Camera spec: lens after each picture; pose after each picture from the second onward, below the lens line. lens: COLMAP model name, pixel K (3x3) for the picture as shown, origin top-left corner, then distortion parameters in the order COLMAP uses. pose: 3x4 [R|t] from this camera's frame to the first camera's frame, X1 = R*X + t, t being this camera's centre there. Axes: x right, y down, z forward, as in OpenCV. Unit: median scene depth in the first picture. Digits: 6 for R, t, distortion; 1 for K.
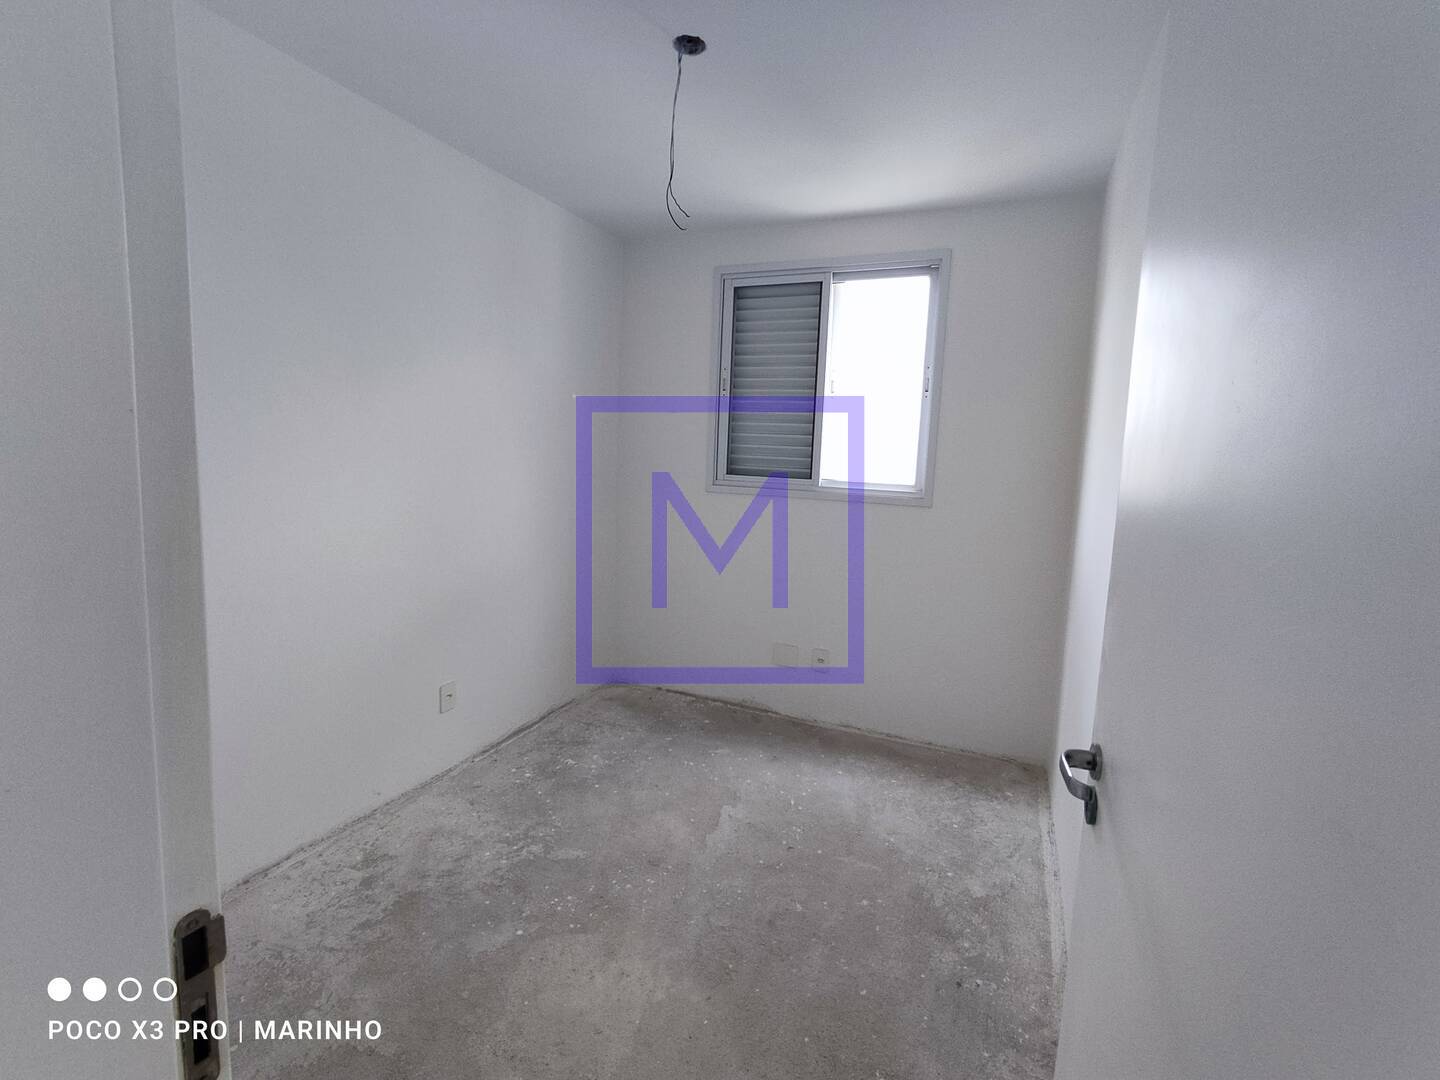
lens RADIAL K [[665.3, 0, 724.8], [0, 665.3, 522.3], [0, 0, 1]] dist [-0.002022, -0.000751]
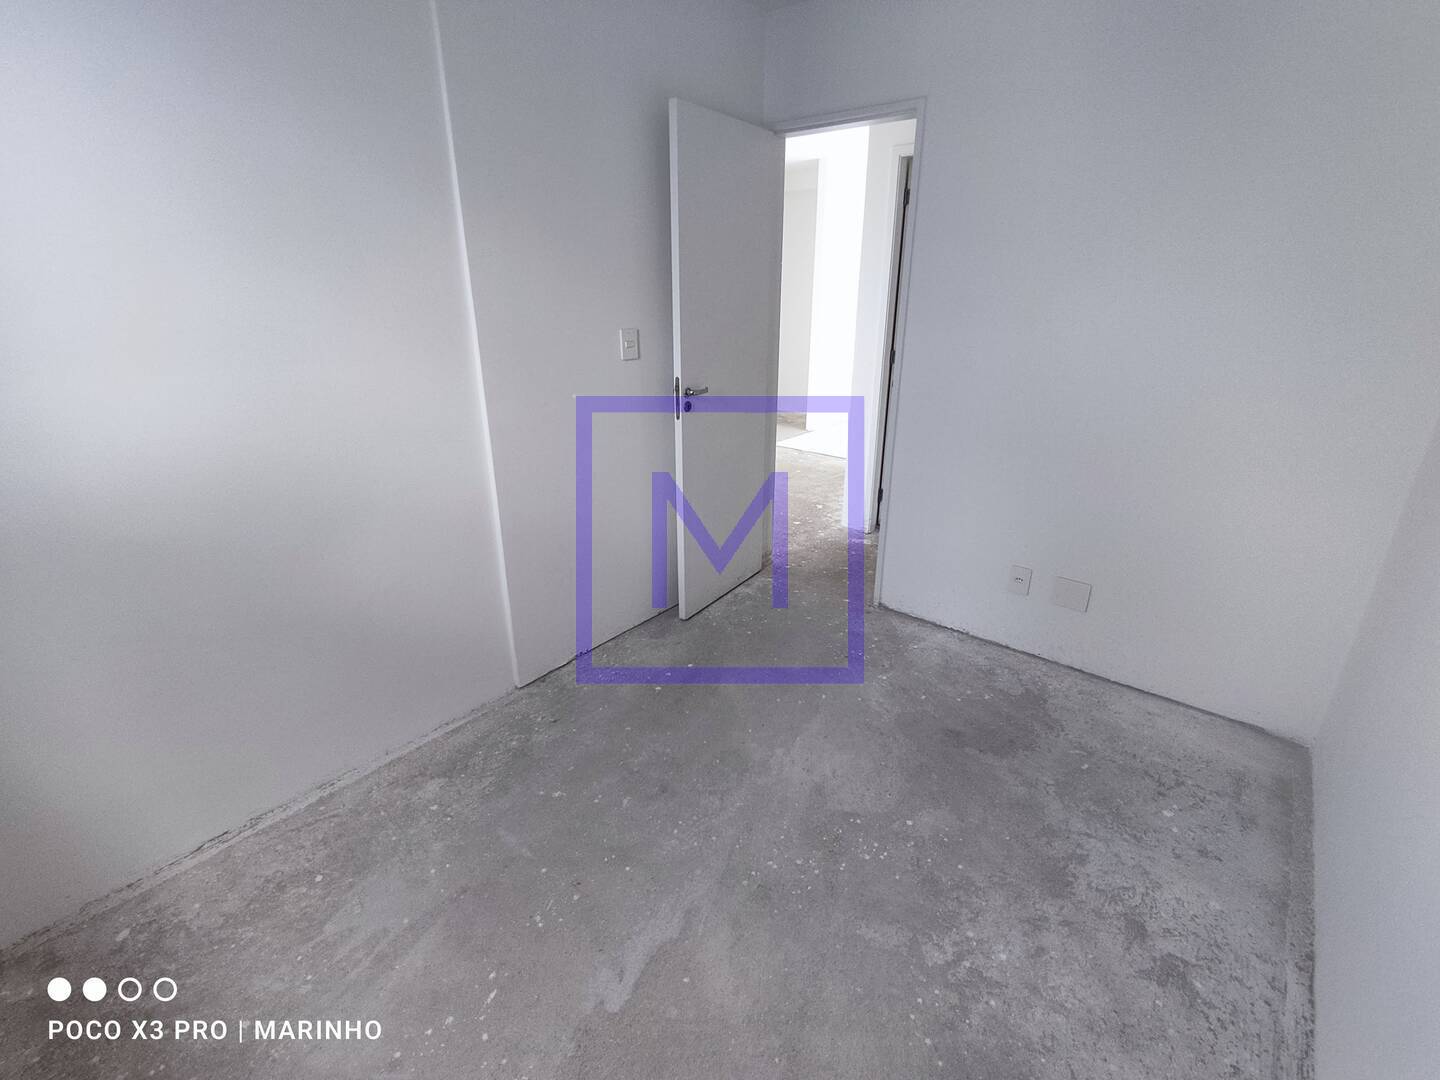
lens RADIAL K [[665.3, 0, 724.8], [0, 665.3, 522.3], [0, 0, 1]] dist [-0.002022, -0.000751]
pose [[-0.959844, -0.134655, 0.246106, -0.203693], [-0.009909, 0.892998, 0.449952, -0.213104], [-0.280360, 0.429445, -0.858472, 1.565313]]
